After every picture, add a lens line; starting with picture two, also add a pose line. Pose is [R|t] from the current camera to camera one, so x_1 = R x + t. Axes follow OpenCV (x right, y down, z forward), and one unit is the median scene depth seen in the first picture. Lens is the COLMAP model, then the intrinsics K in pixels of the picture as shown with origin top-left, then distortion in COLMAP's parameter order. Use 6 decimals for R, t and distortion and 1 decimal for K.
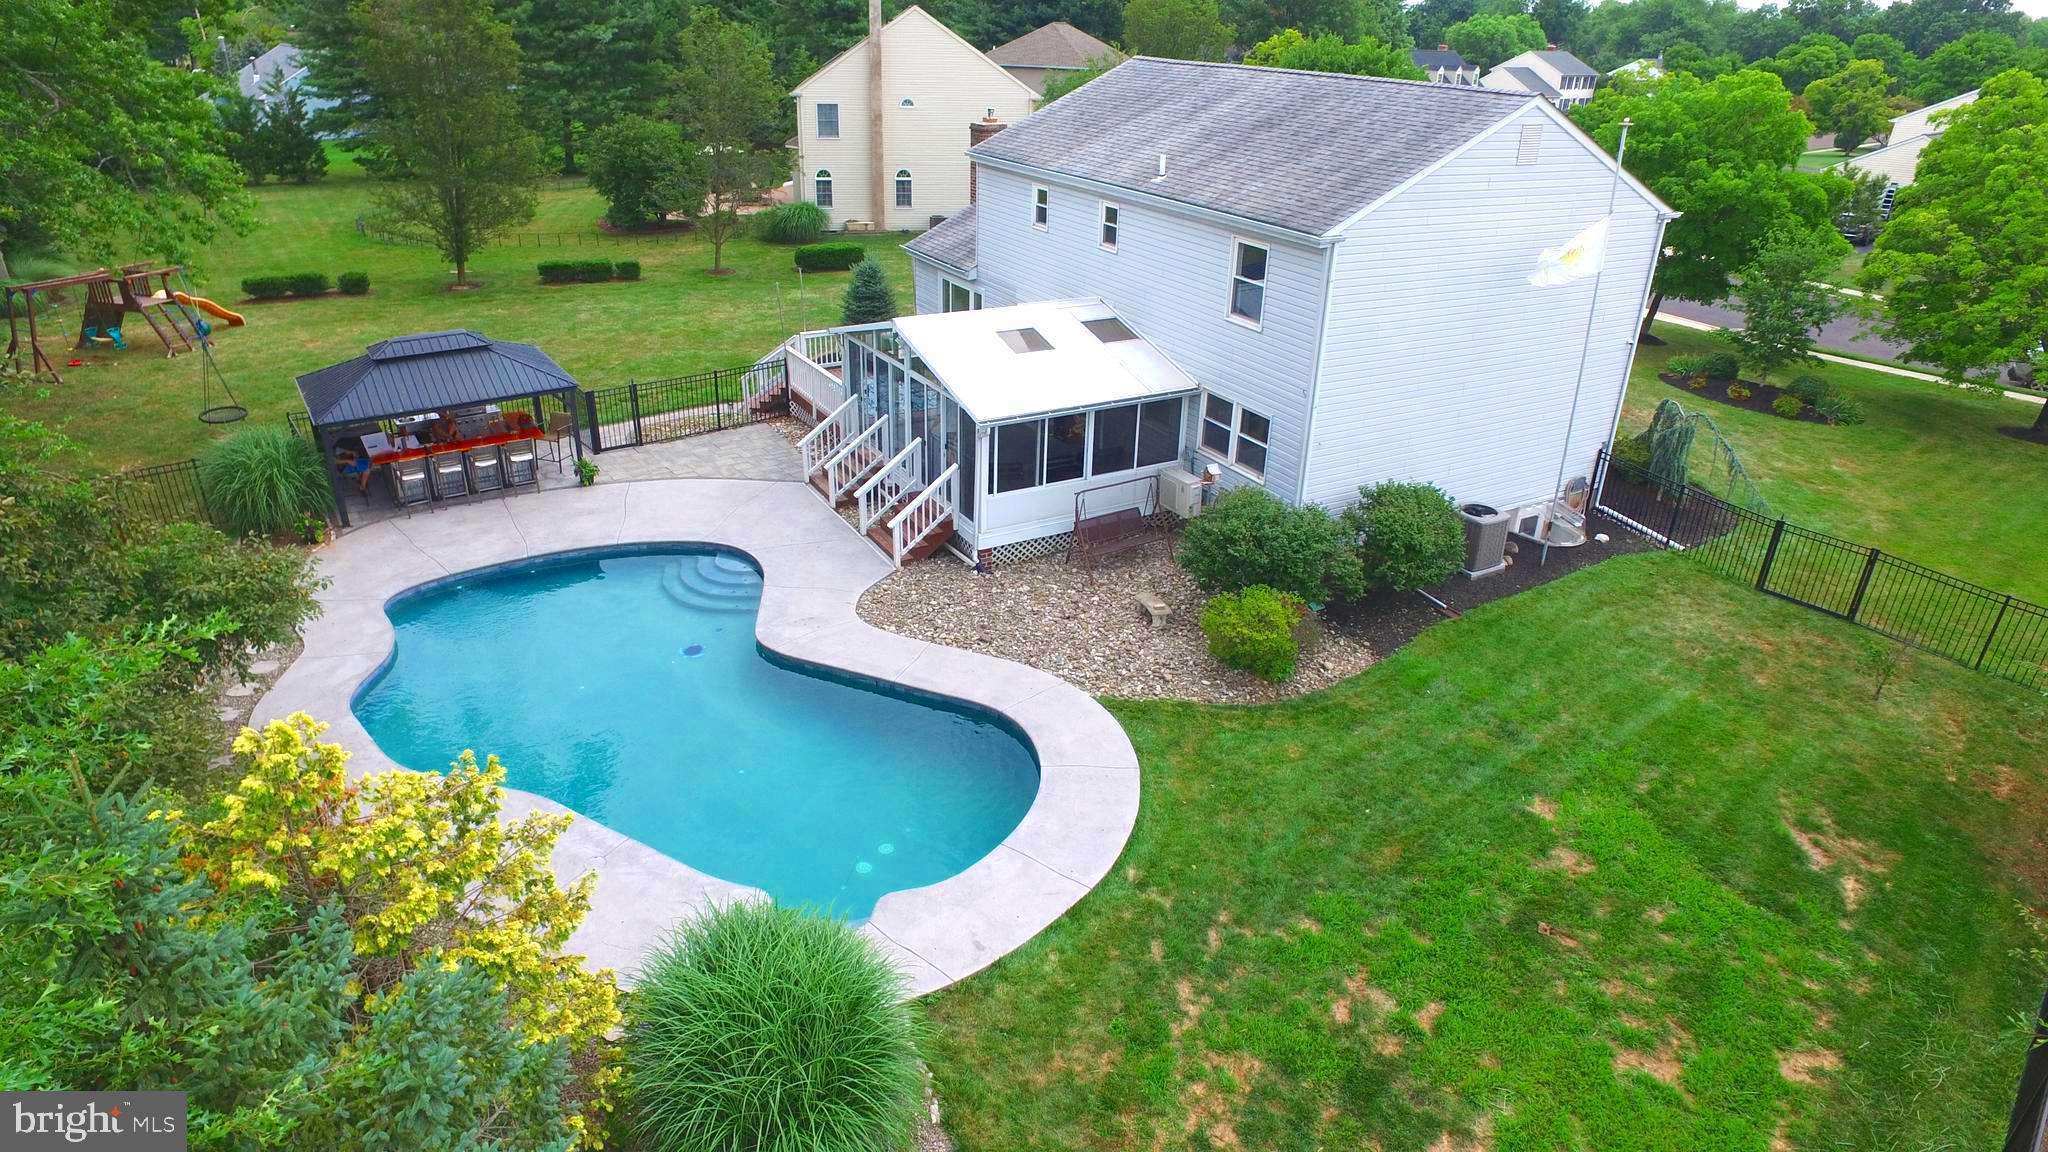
lens RADIAL K [[1194.3, 0, 1023.9], [0, 1194.3, 577.2], [0, 0, 1]] dist [-0.115185, 0.080813]
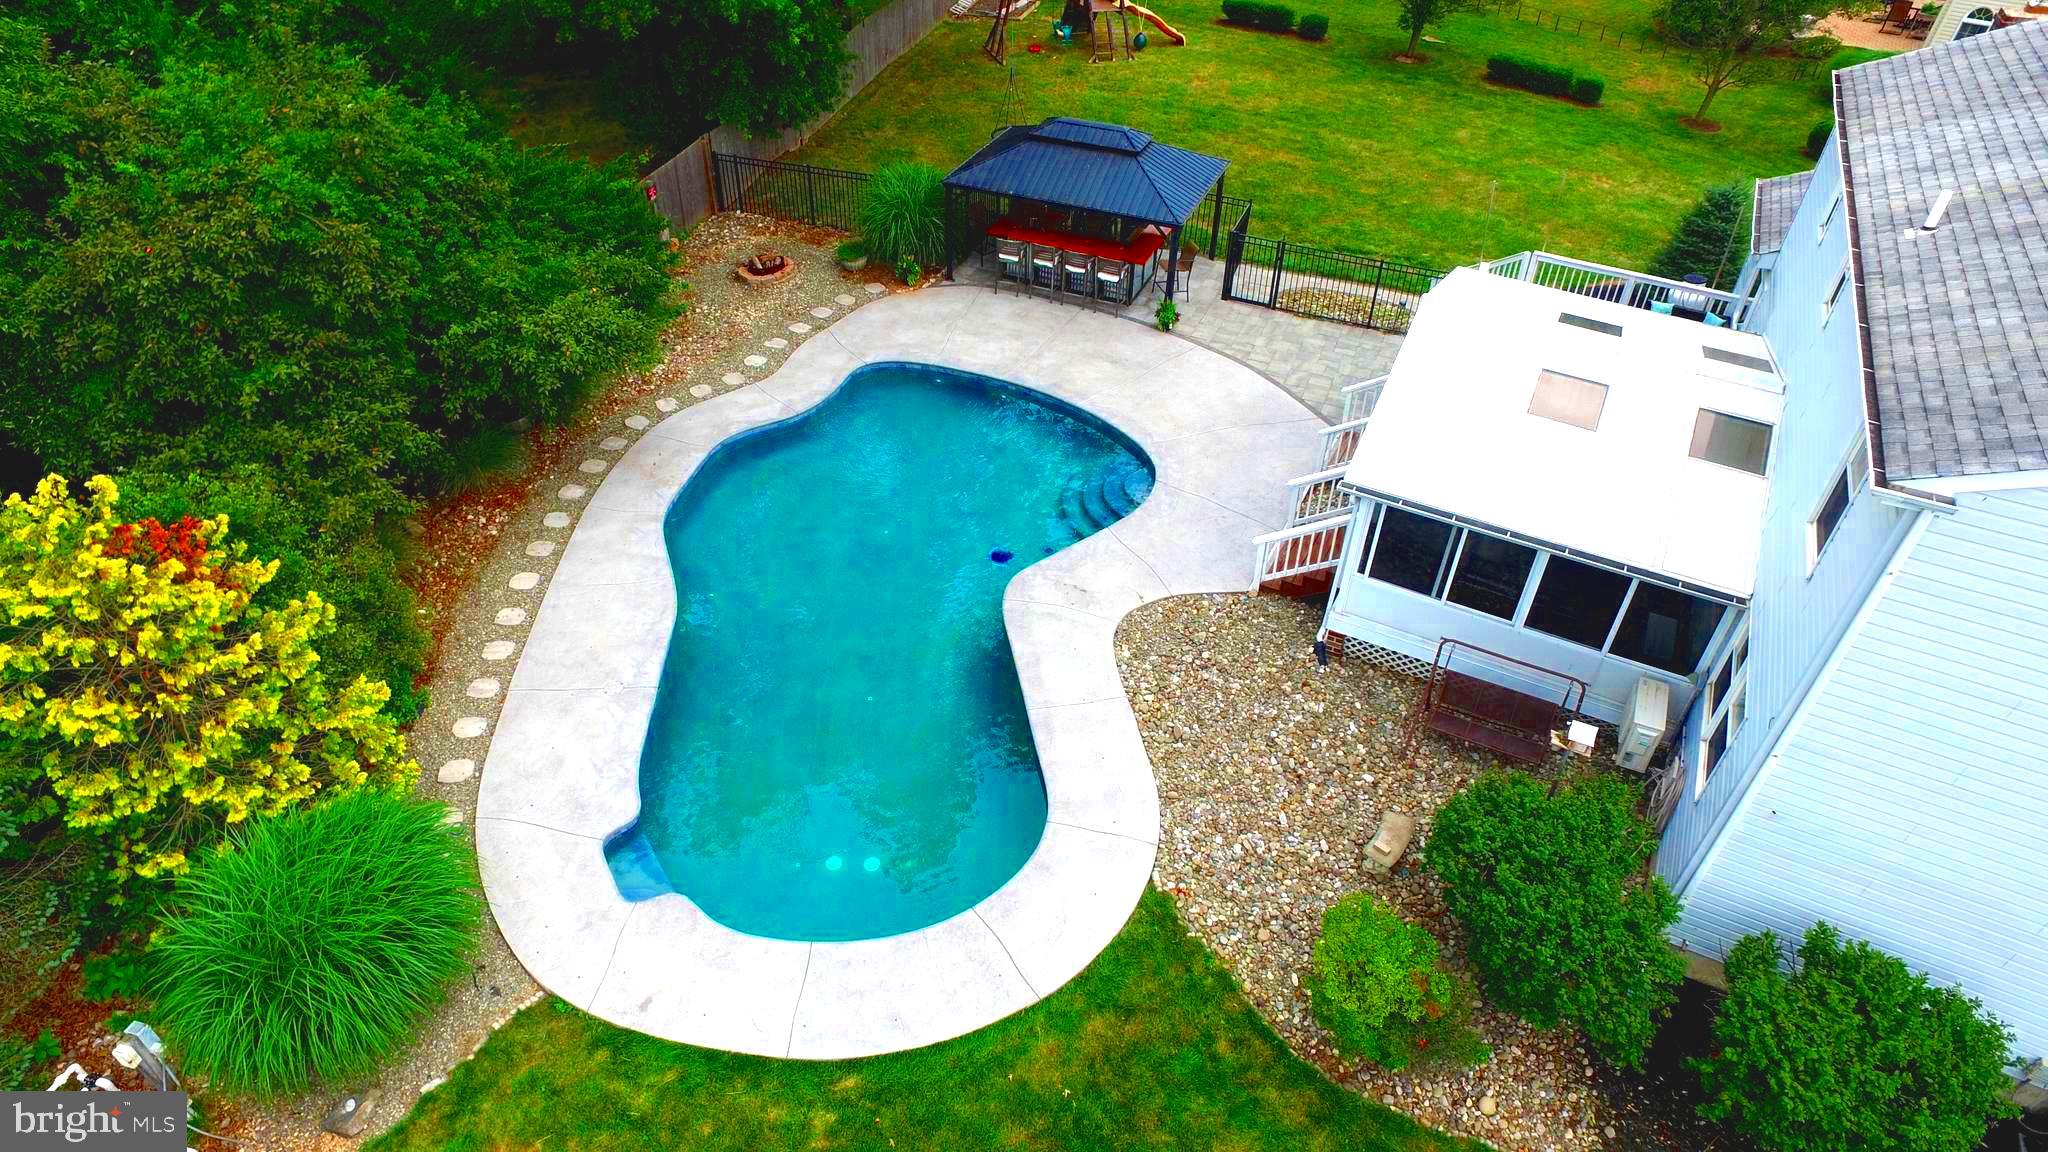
lens RADIAL K [[1194.3, 0, 1026.0], [0, 1194.3, 580.4], [0, 0, 1]] dist [-0.115185, 0.080813]
pose [[0.544214, 0.524703, -0.654613, 0.336970], [-0.371101, 0.850350, 0.373080, -0.260119], [0.752406, 0.039893, 0.657490, 0.373005]]
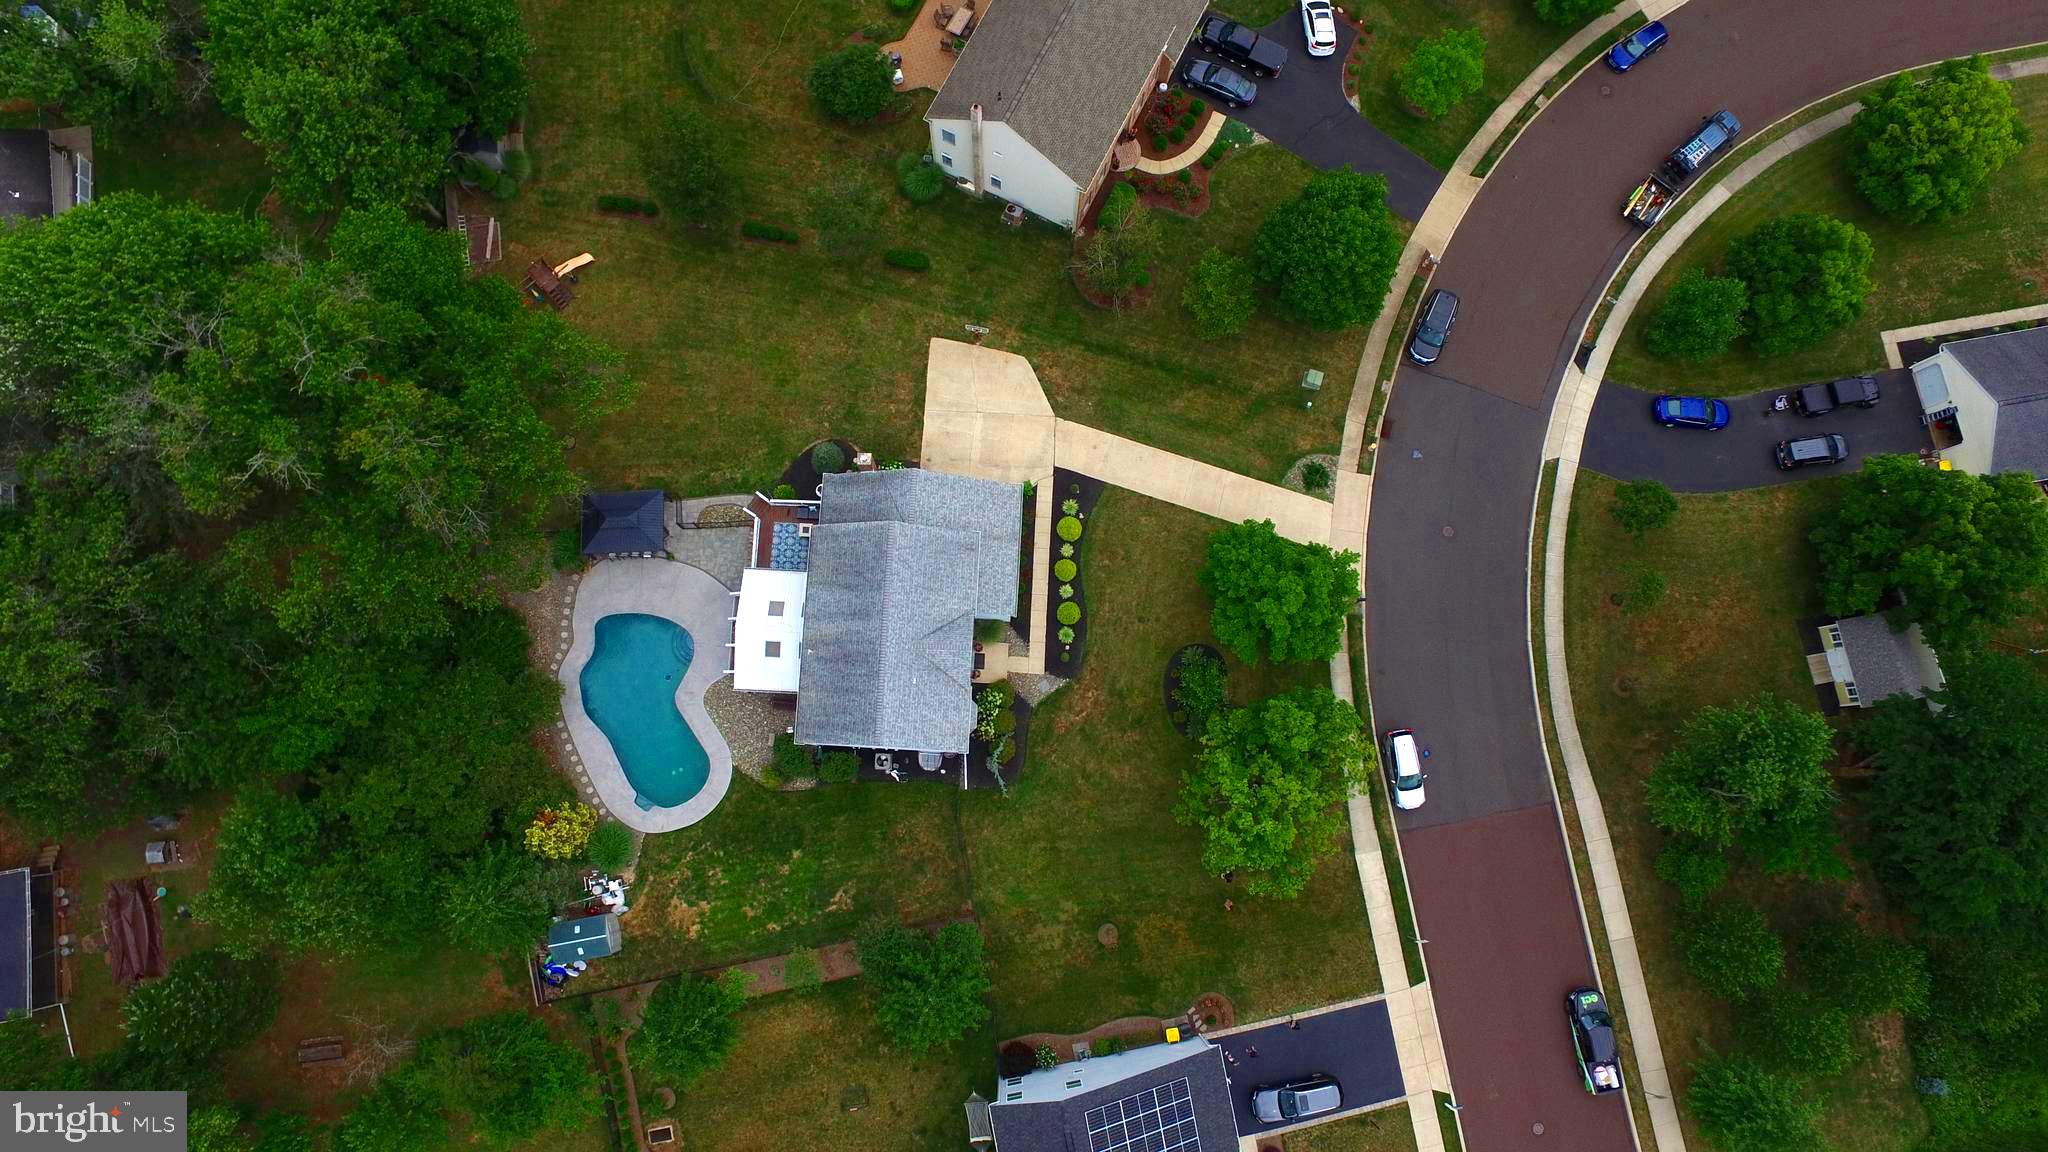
lens RADIAL K [[1194.3, 0, 1025.4], [0, 1194.3, 585.6], [0, 0, 1]] dist [-0.115185, 0.080813]
pose [[0.845470, 0.524687, -0.099416, 0.809384], [-0.227193, 0.521883, 0.822205, -3.107962], [0.483284, -0.672563, 0.560442, -0.290031]]
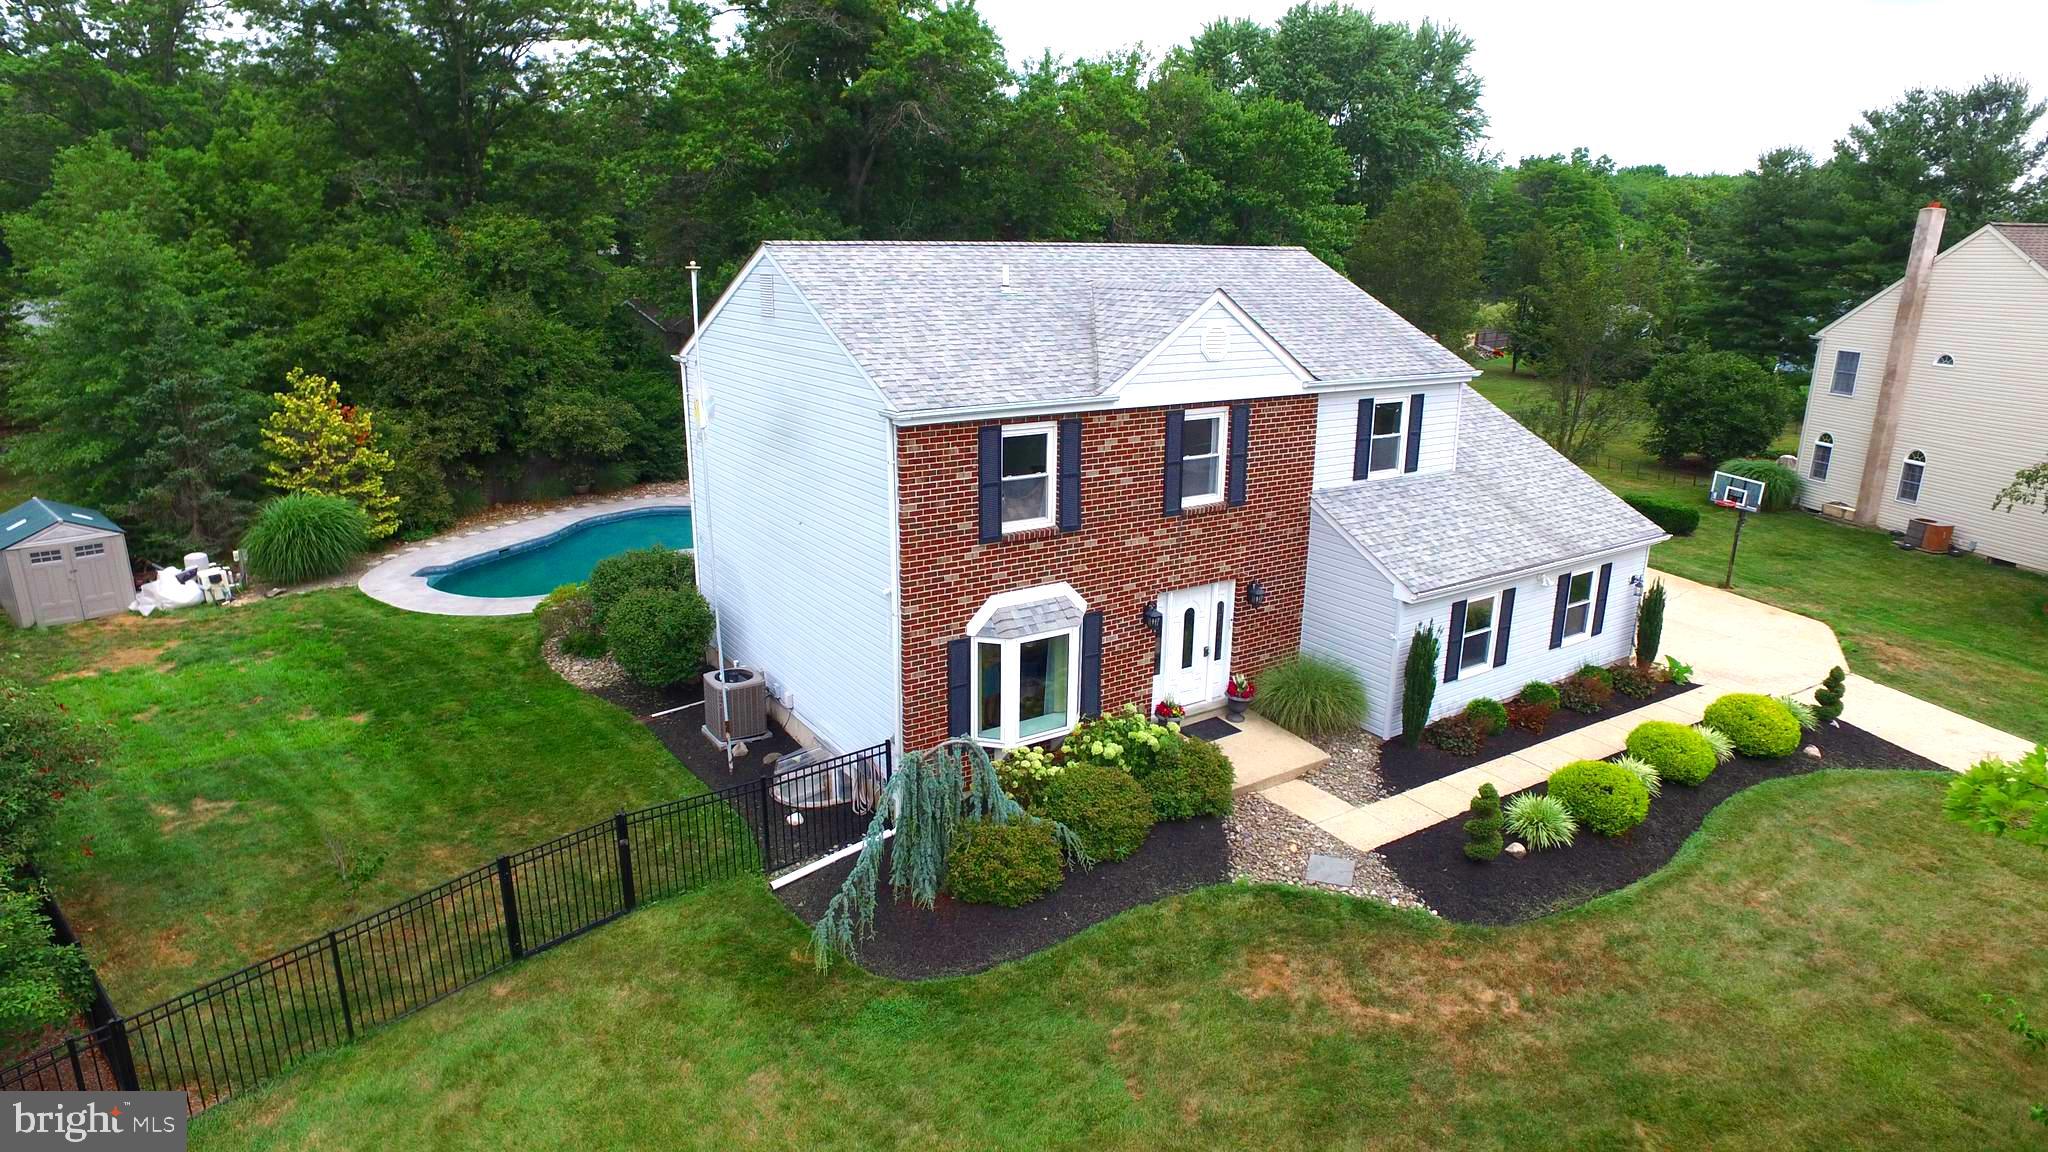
lens RADIAL K [[1194.3, 0, 1029.2], [0, 1194.3, 576.0], [0, 0, 1]] dist [-0.115185, 0.080813]
pose [[0.074002, 0.250665, -0.965241, 1.339499], [-0.444357, 0.874789, 0.193108, -0.425634], [0.892788, 0.414621, 0.176121, 1.048029]]
